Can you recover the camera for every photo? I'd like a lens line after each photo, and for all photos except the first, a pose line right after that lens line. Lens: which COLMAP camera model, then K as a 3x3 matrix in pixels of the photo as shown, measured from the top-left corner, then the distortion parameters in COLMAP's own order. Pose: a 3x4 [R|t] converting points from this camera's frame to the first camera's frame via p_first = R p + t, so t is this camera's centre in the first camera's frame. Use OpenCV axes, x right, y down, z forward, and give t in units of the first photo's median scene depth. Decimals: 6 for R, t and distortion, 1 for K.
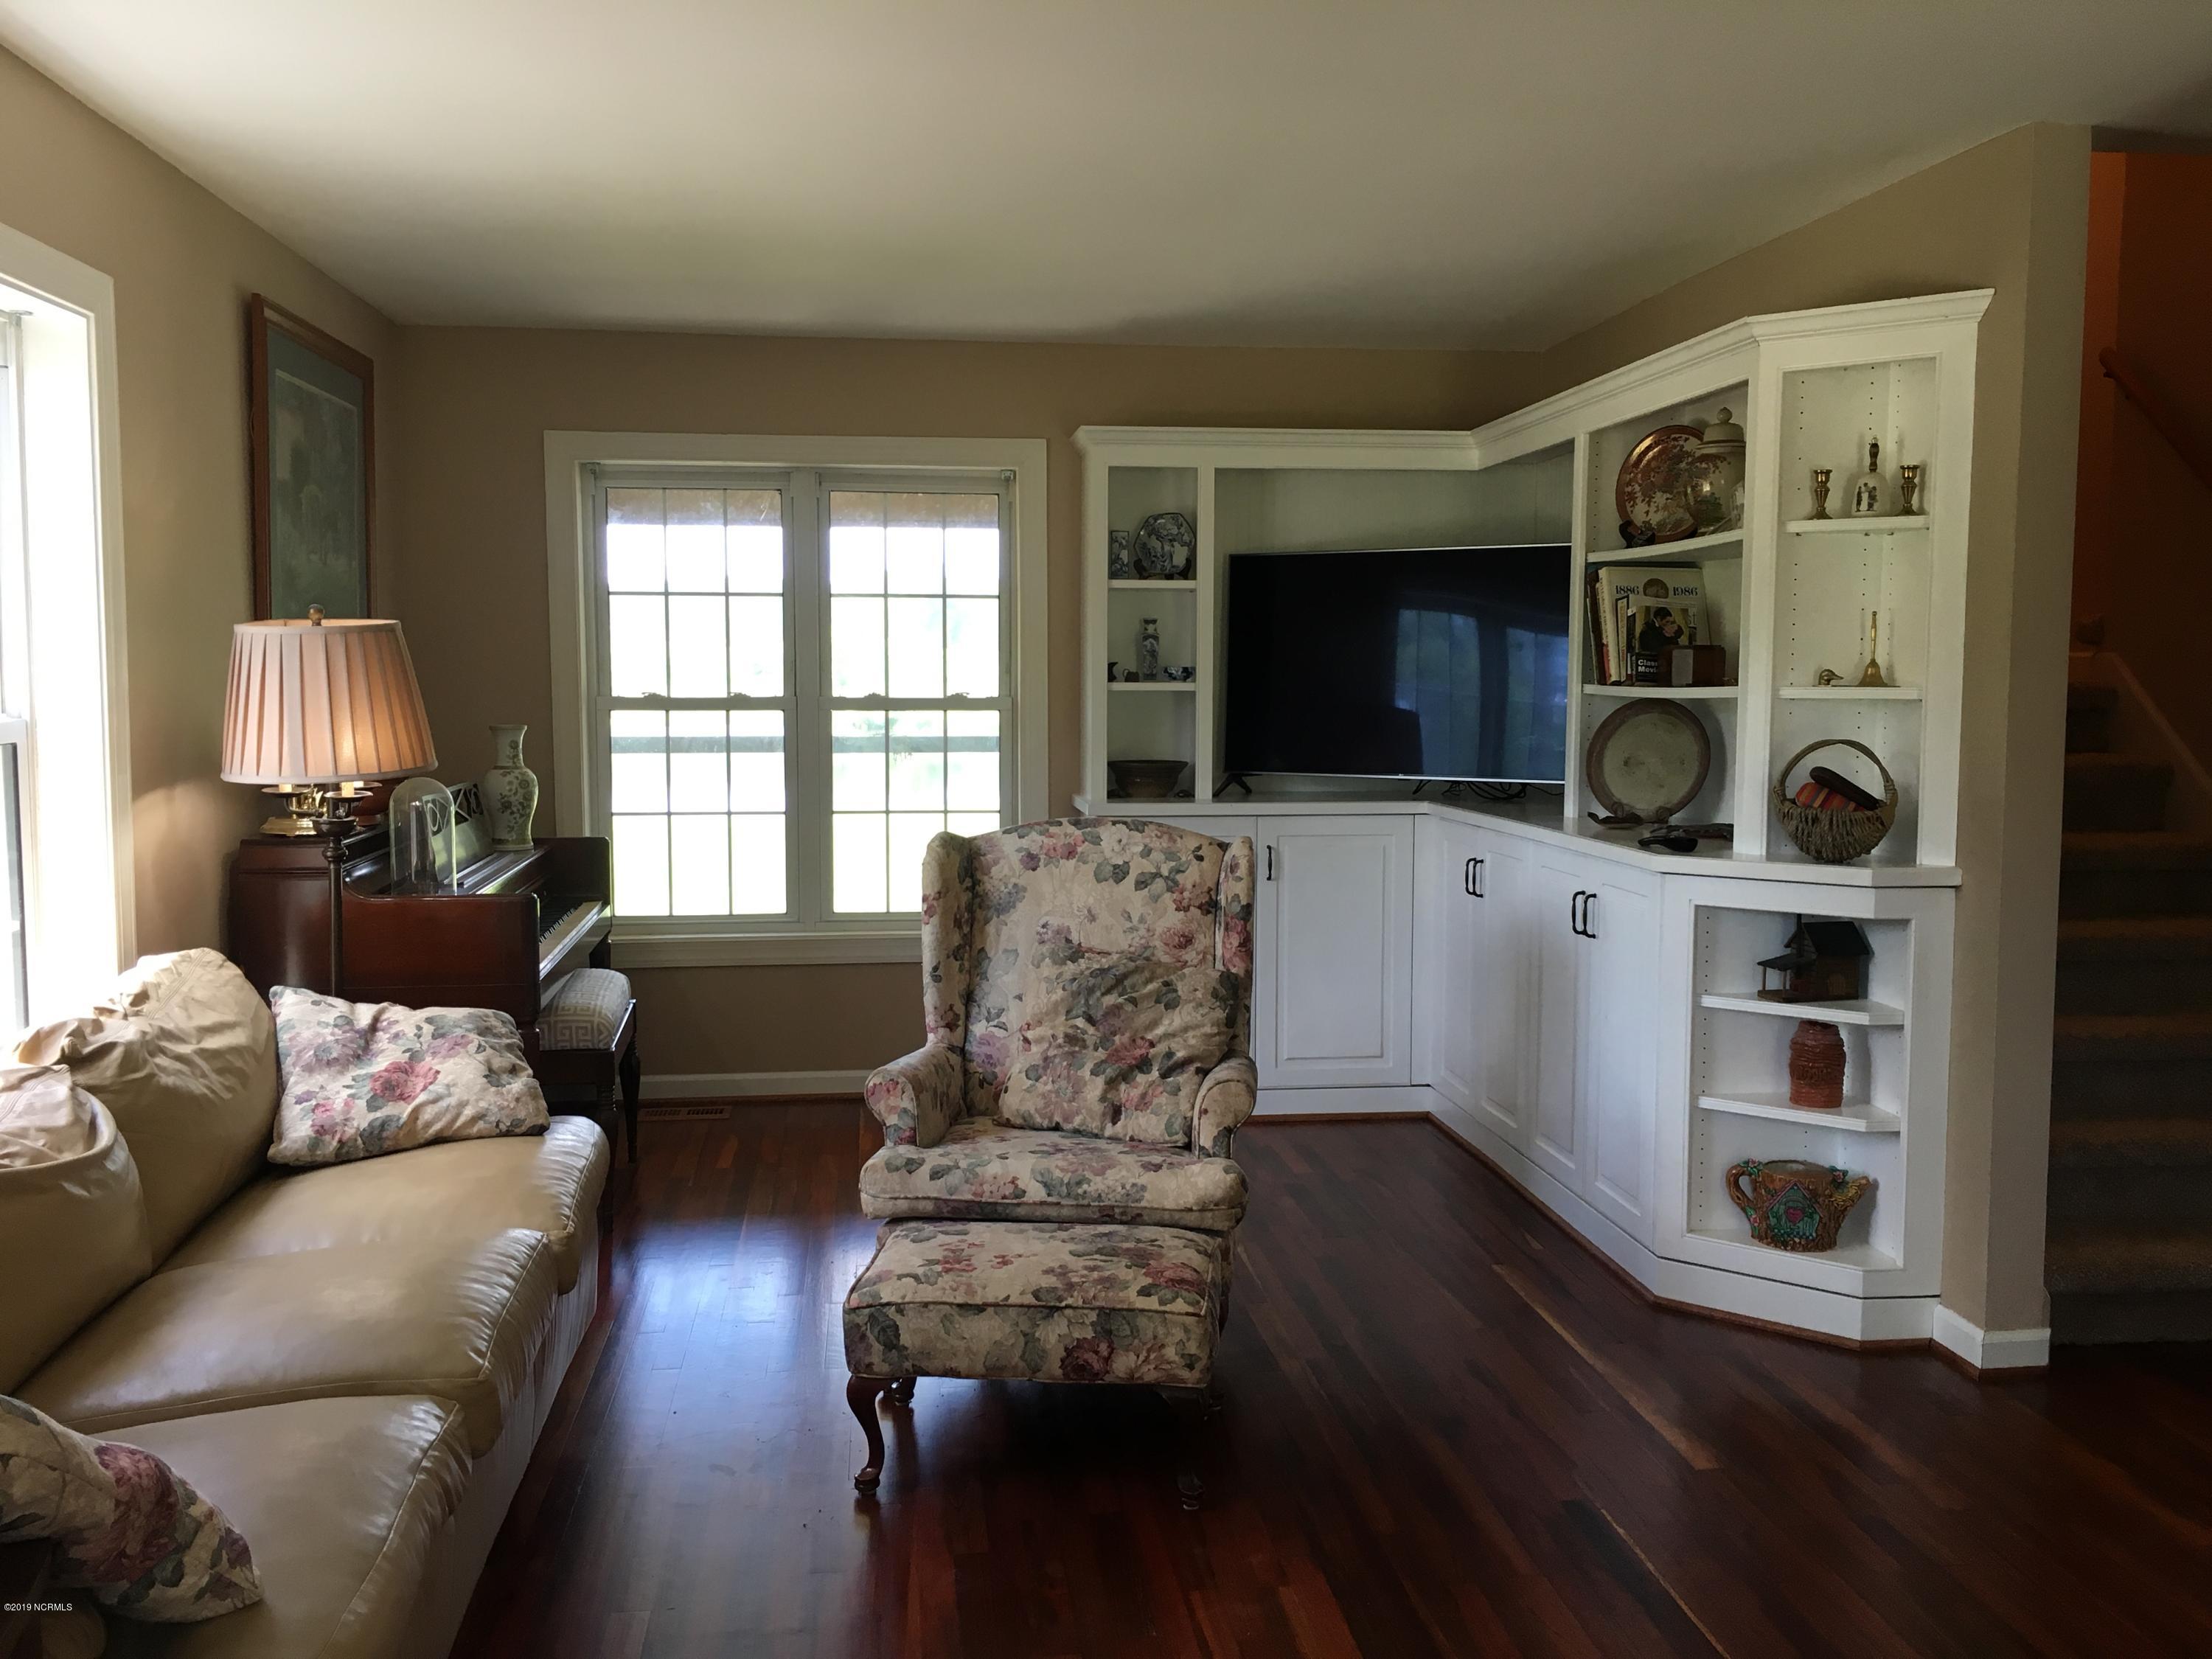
lens RADIAL K [[1882.3, 0, 1106.0], [0, 1882.3, 829.5], [0, 0, 1]] dist [0.088749, -0.137859]
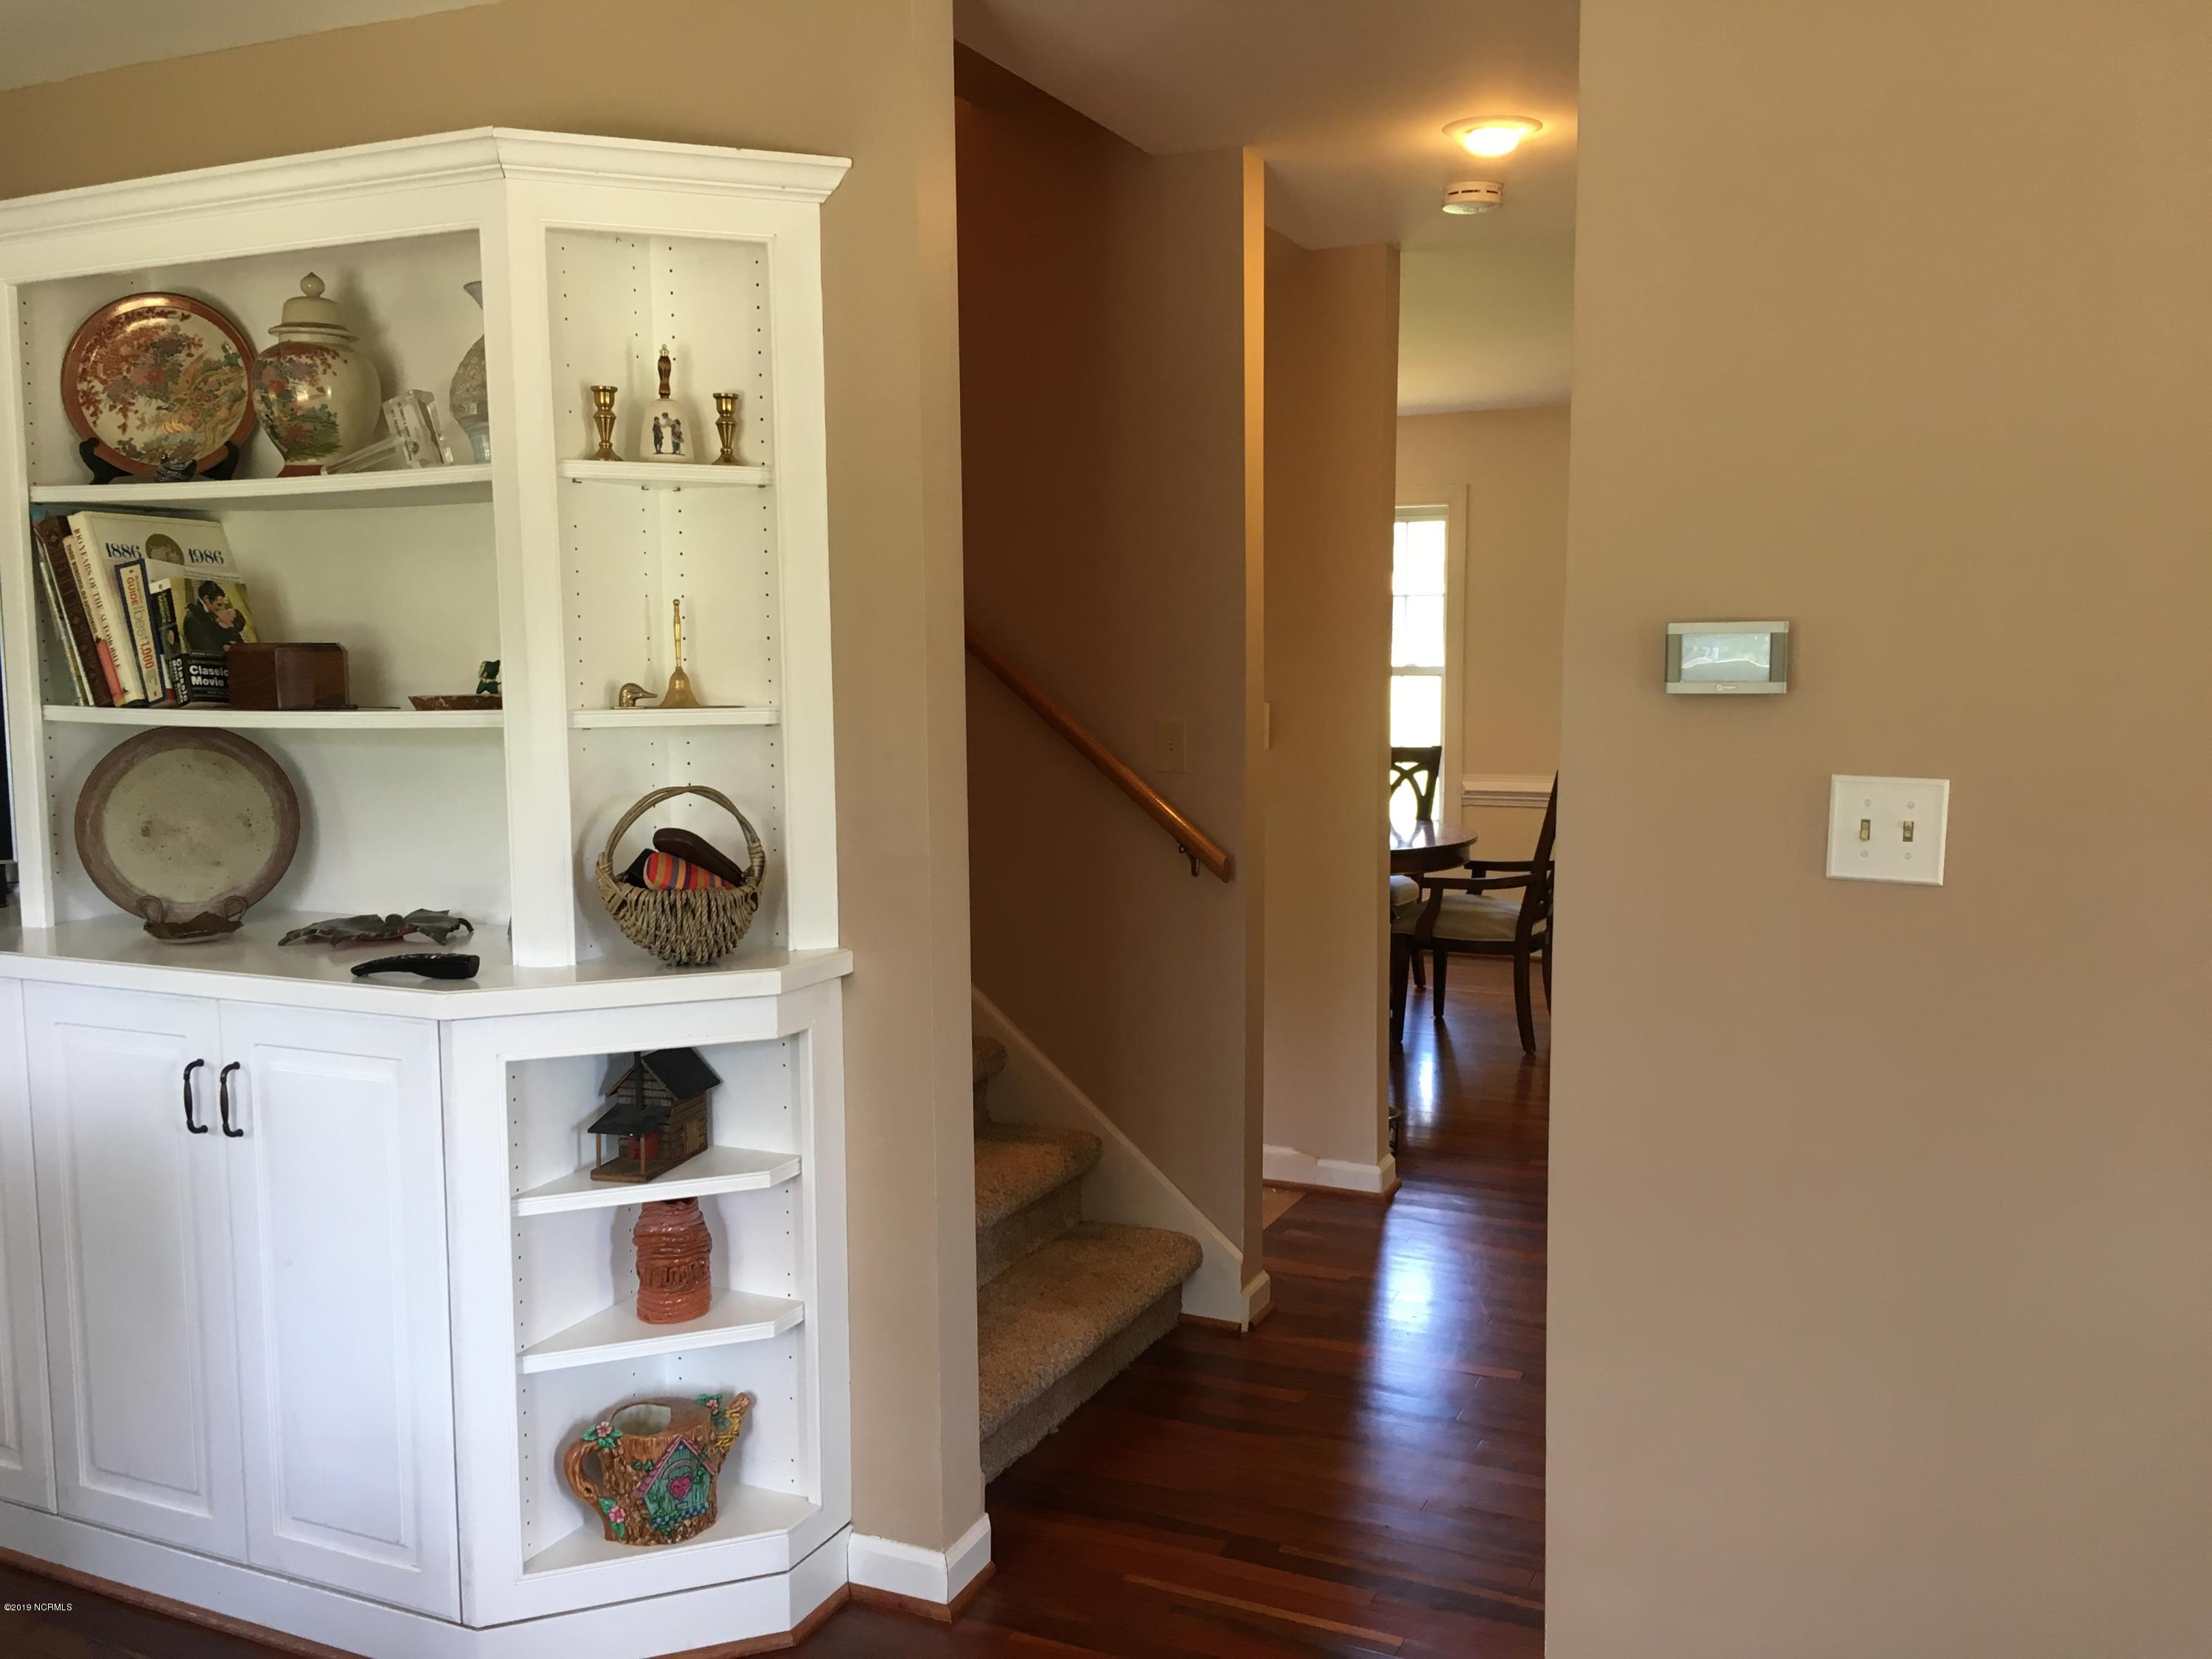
lens RADIAL K [[1882.3, 0, 1106.0], [0, 1882.3, 829.5], [0, 0, 1]] dist [0.088749, -0.137859]
pose [[0.519759, -0.090849, 0.849468, -0.113938], [0.079027, 0.995179, 0.058079, -0.058072], [-0.850650, 0.036944, 0.524433, 0.501639]]
